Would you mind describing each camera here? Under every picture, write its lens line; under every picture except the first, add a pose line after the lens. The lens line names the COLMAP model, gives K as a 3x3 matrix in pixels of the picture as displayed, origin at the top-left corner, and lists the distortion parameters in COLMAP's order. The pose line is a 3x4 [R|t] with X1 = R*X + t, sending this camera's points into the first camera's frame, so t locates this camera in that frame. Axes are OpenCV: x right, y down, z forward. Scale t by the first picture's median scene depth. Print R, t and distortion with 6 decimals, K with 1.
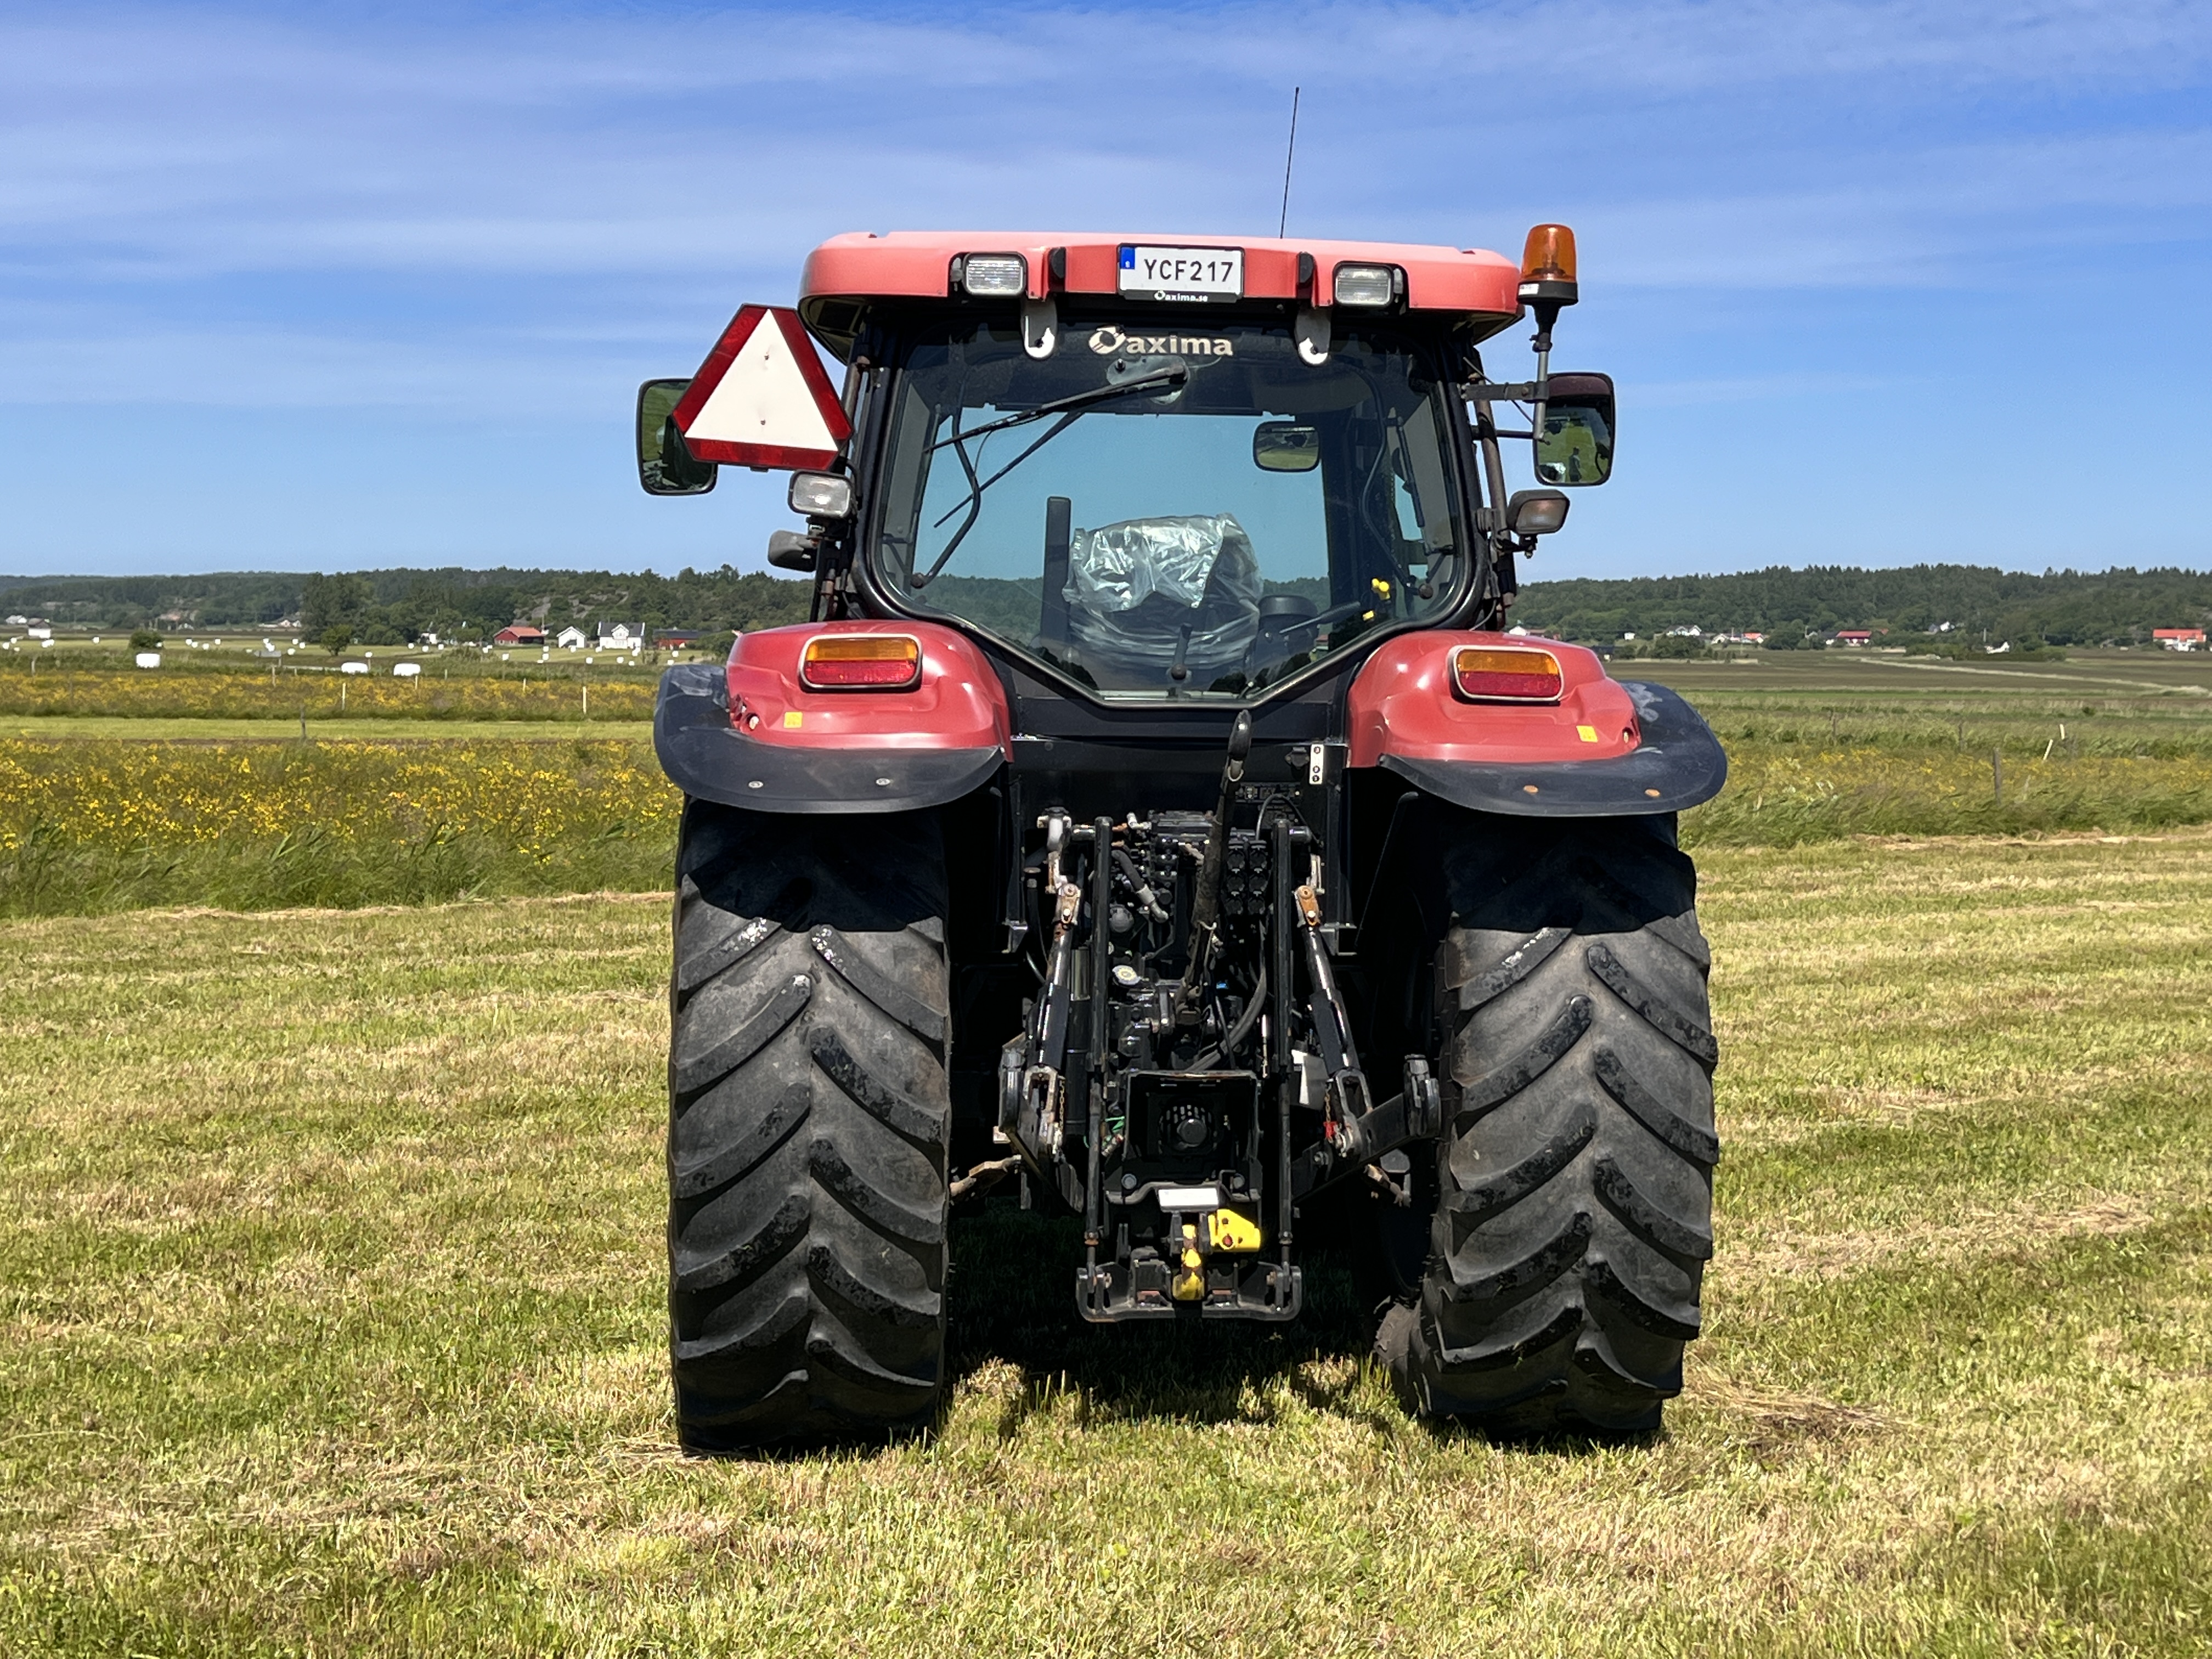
lens RADIAL K [[3465.5, 0, 1149.3], [0, 3465.5, 891.3], [0, 0, 1]] dist [0.177409, 0.000000]
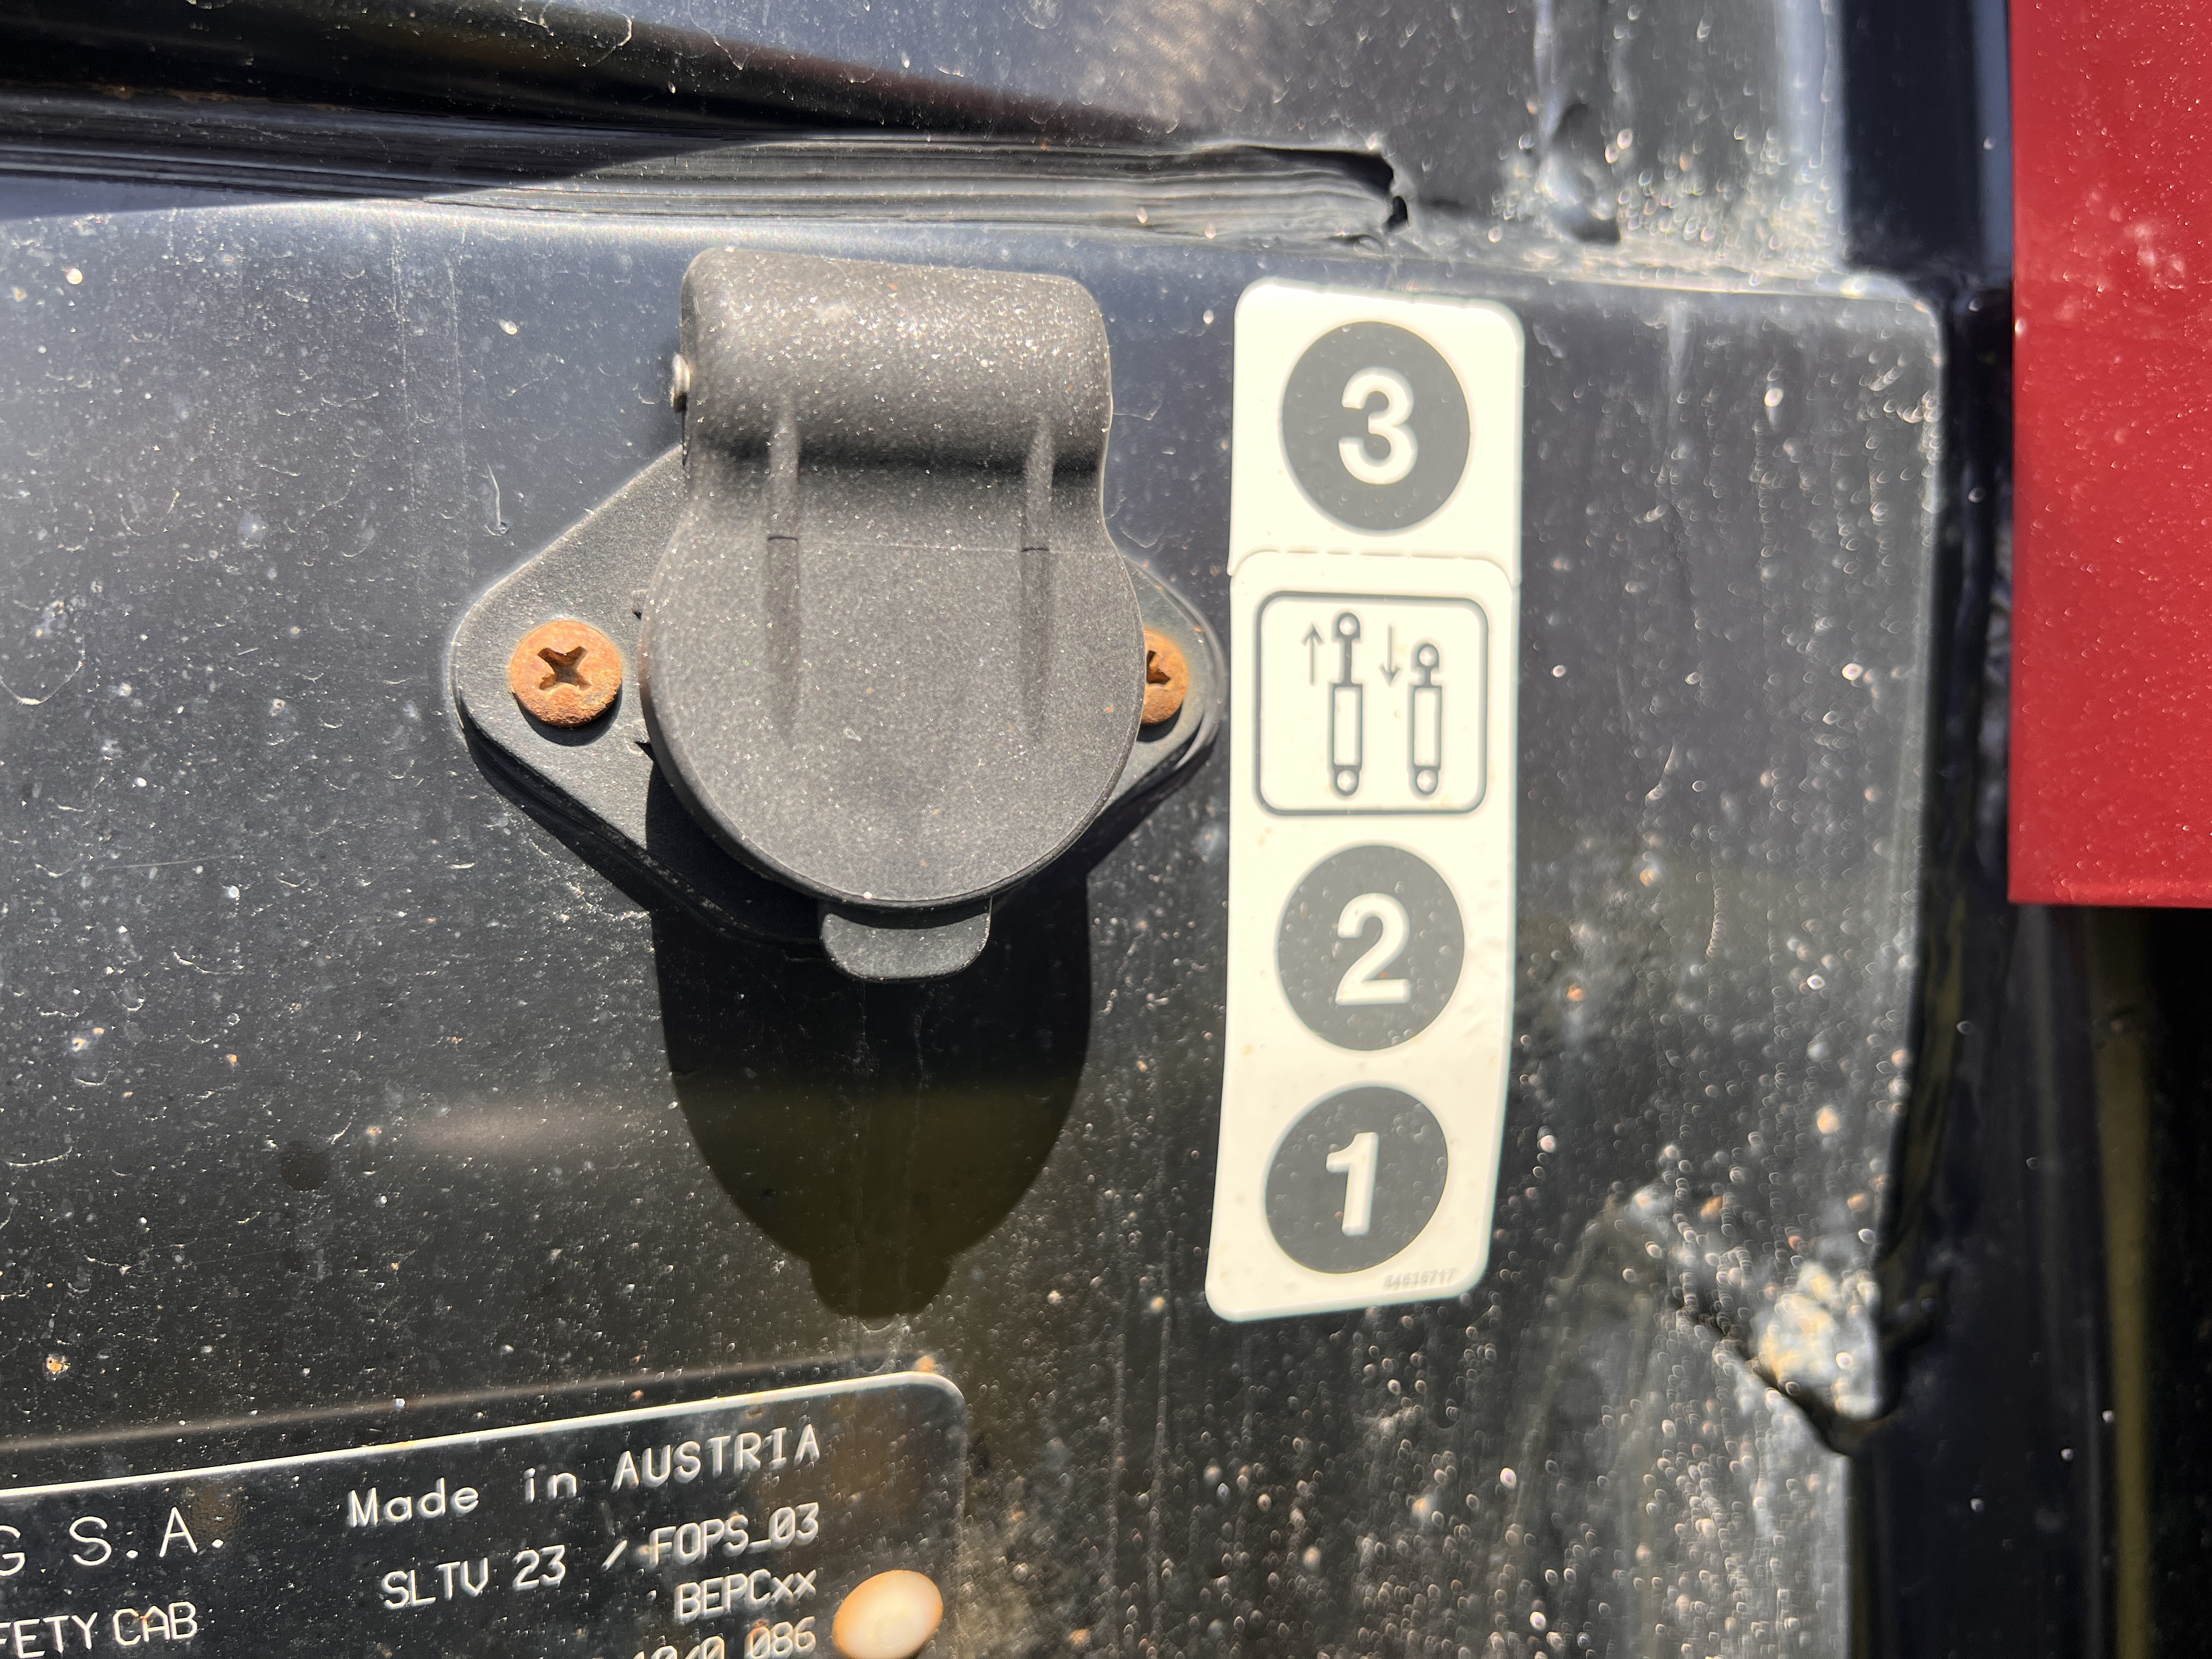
lens RADIAL K [[1697.4, 0, 1103.3], [0, 1697.4, 823.4], [0, 0, 1]] dist [0.047320, -0.044647]
pose [[0.974742, -0.042651, 0.219225, 0.041695], [0.054053, 0.997465, -0.046279, -0.035973], [-0.216696, 0.056960, 0.974576, 0.986581]]
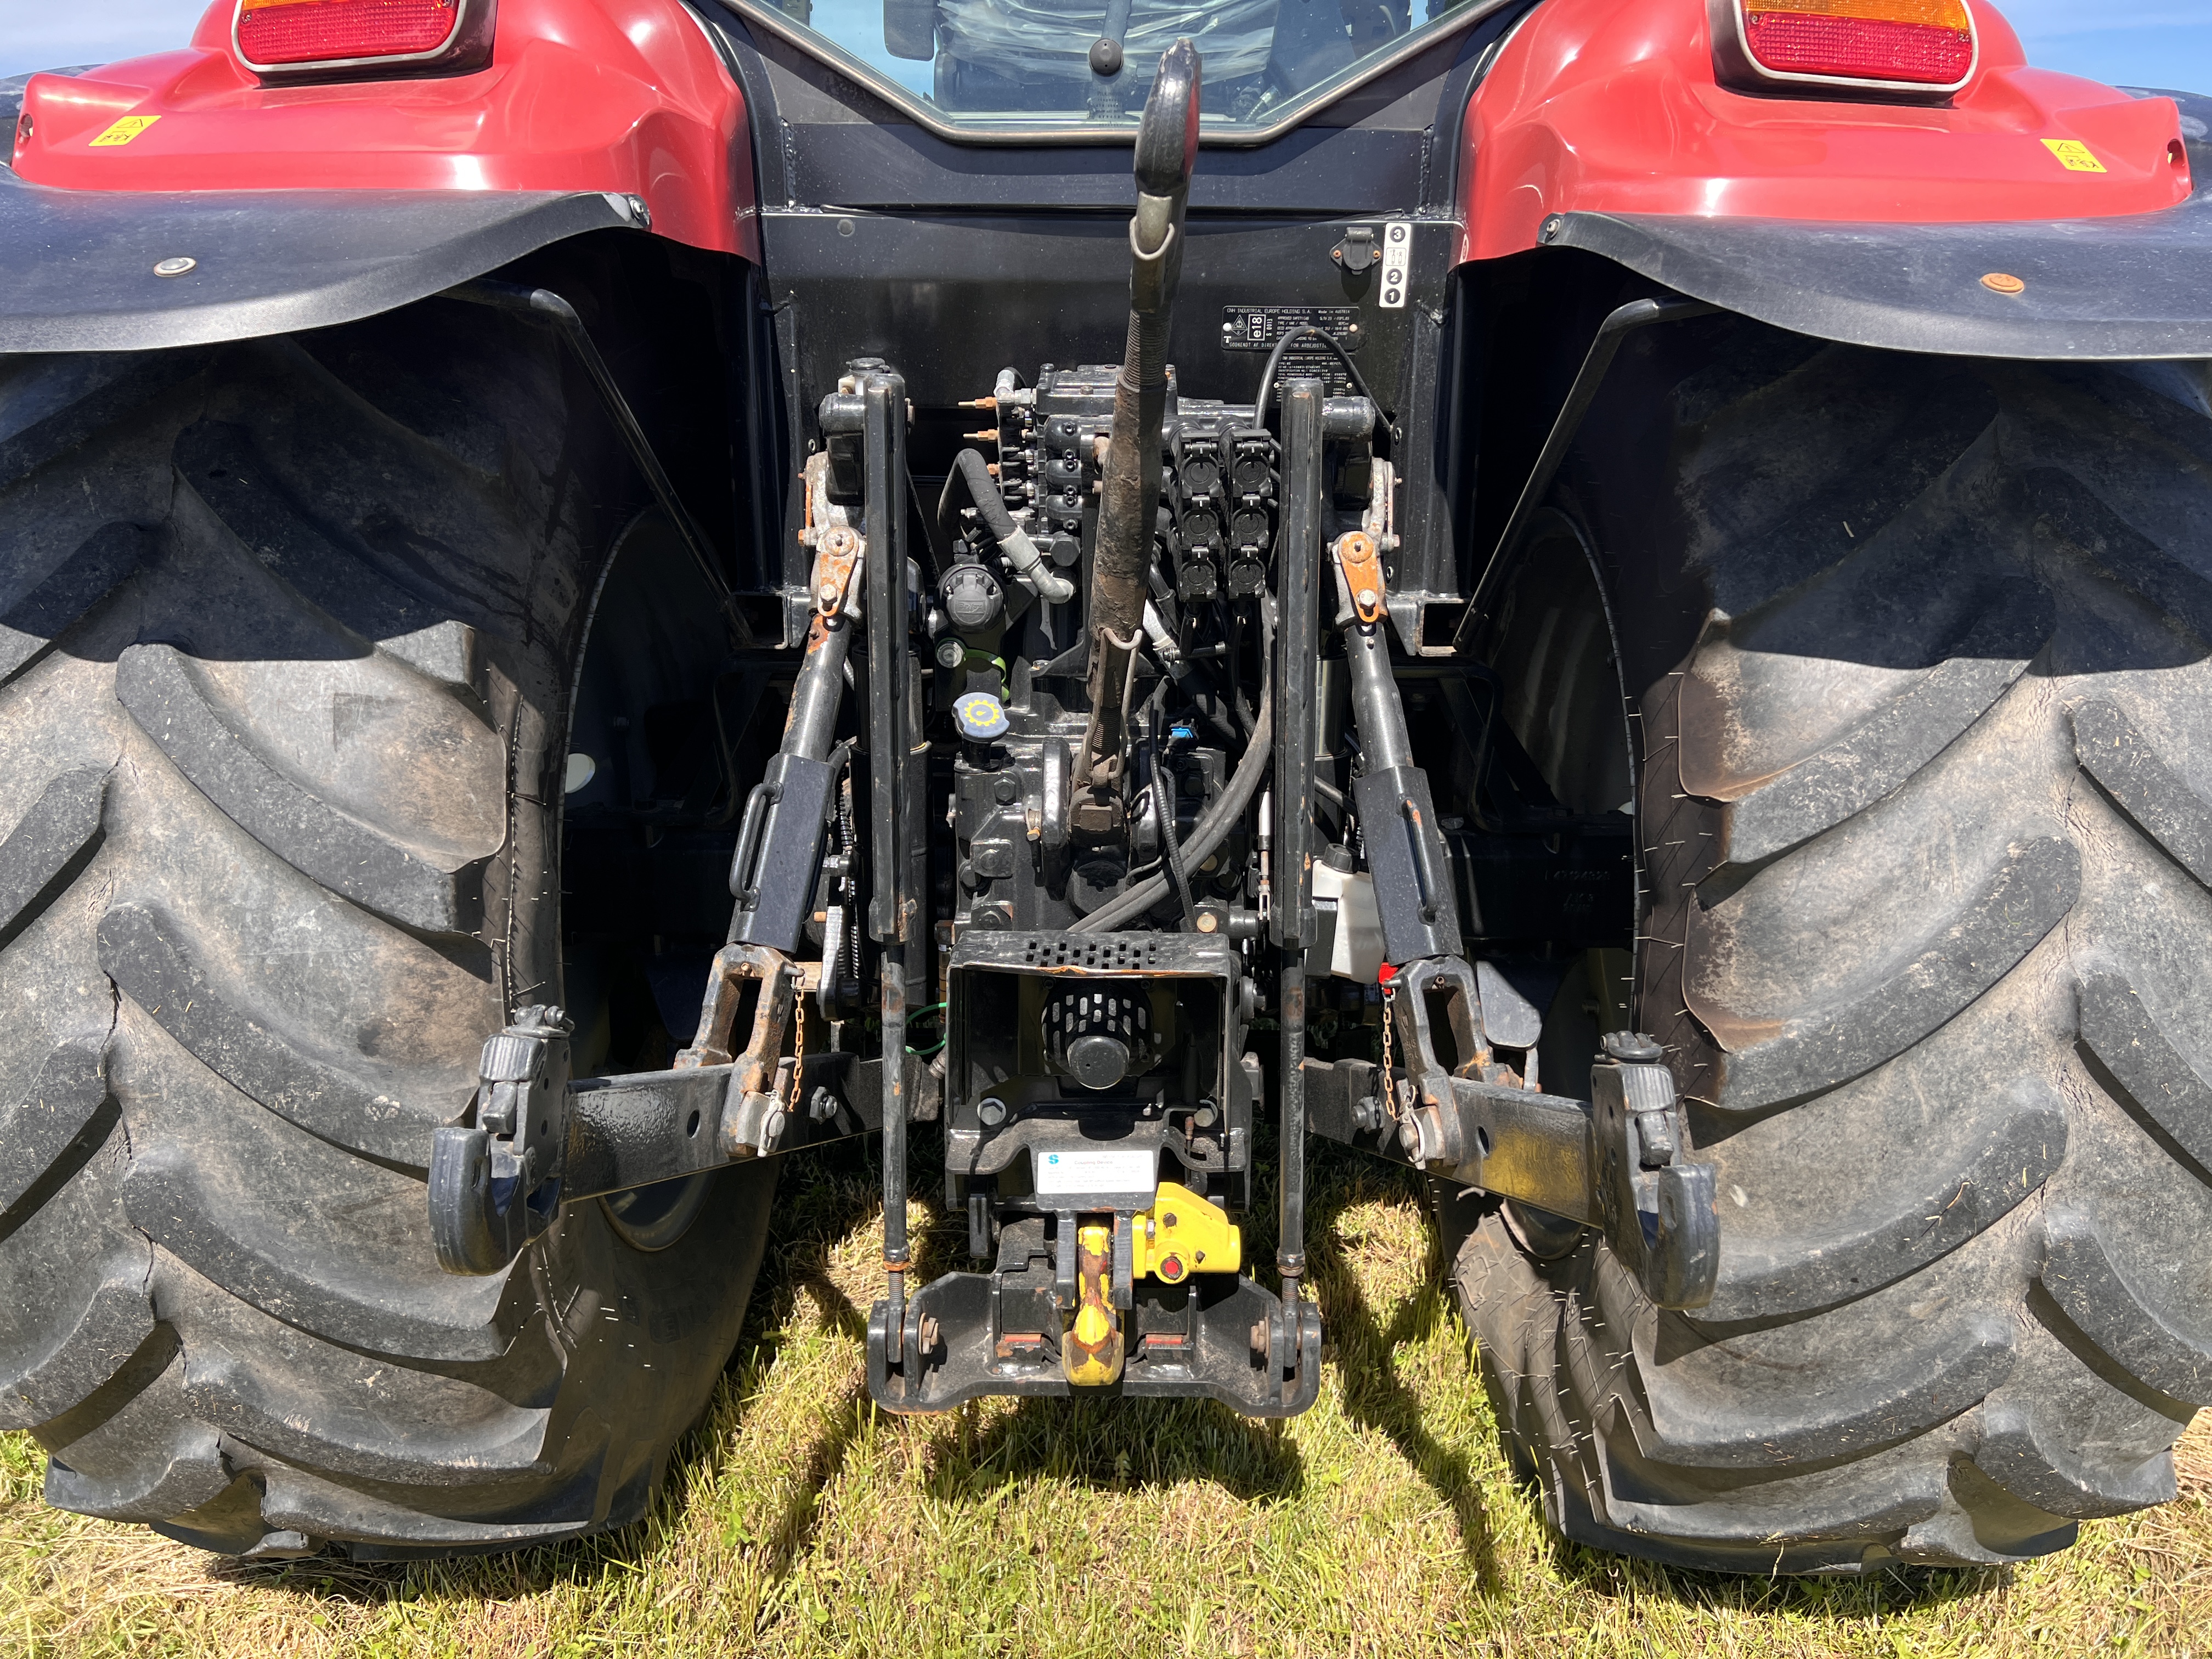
lens RADIAL K [[1697.4, 0, 1111.1], [0, 1697.4, 830.1], [0, 0, 1]] dist [0.047320, -0.044647]
pose [[0.993398, 0.026507, -0.111616, 0.037700], [-0.000667, 0.974258, 0.225434, -0.013341], [0.114719, -0.223872, 0.967844, 0.746806]]
